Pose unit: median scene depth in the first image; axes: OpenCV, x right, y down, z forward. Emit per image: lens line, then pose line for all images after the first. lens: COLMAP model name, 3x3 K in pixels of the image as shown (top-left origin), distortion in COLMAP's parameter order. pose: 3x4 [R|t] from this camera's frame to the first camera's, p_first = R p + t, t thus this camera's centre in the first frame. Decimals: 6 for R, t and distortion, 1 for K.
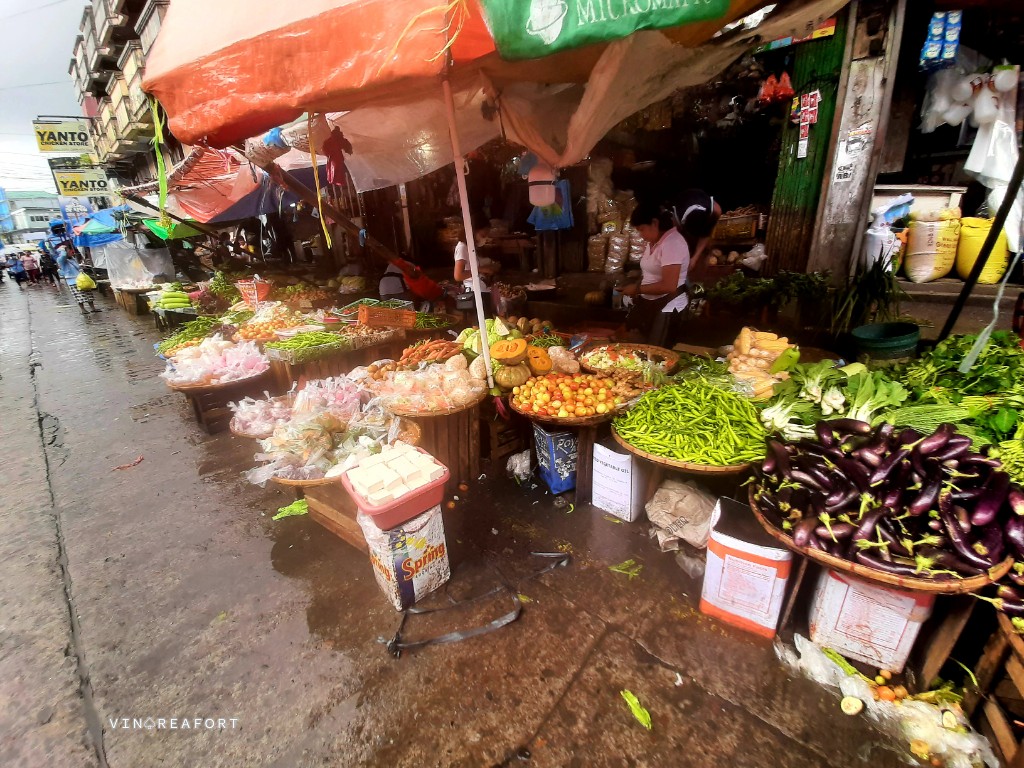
lens RADIAL K [[404.2, 0, 512.0], [0, 404.2, 384.0], [0, 0, 1]] dist [0.021330, -0.016384]
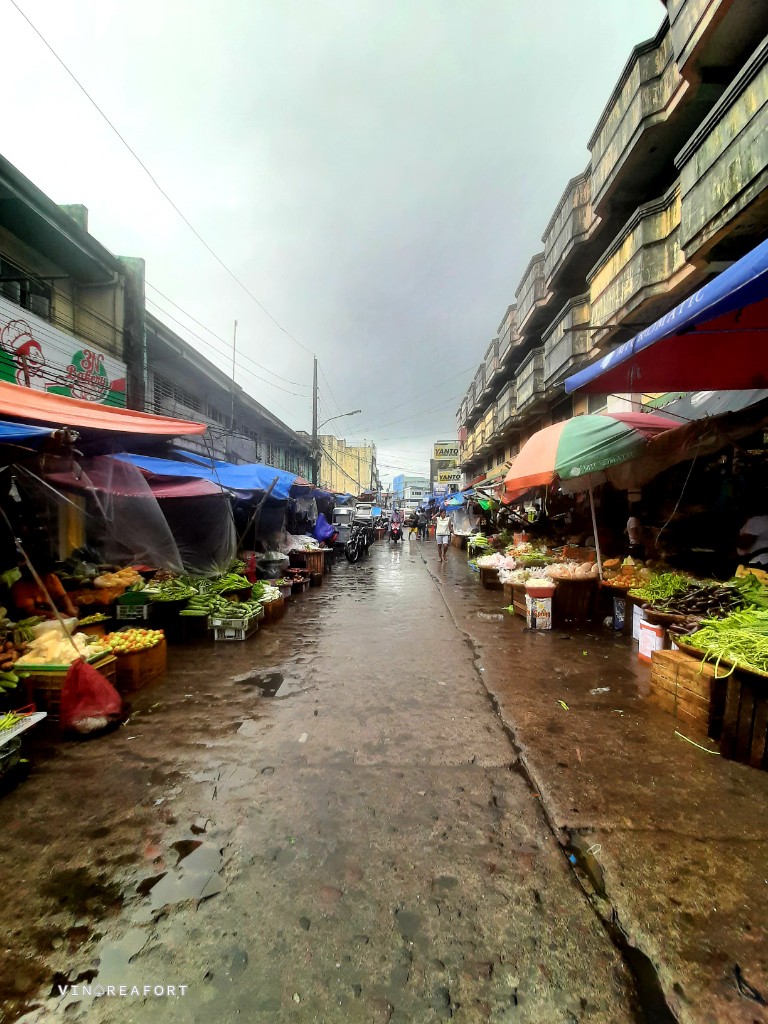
lens RADIAL K [[408.6, 0, 384.0], [0, 408.6, 512.0], [0, 0, 1]] dist [-0.000188, -0.000010]
pose [[0.620666, 0.037816, -0.783162, 0.157053], [-0.300584, 0.934000, -0.193117, 0.075318], [0.724170, 0.355267, 0.591069, -0.212395]]
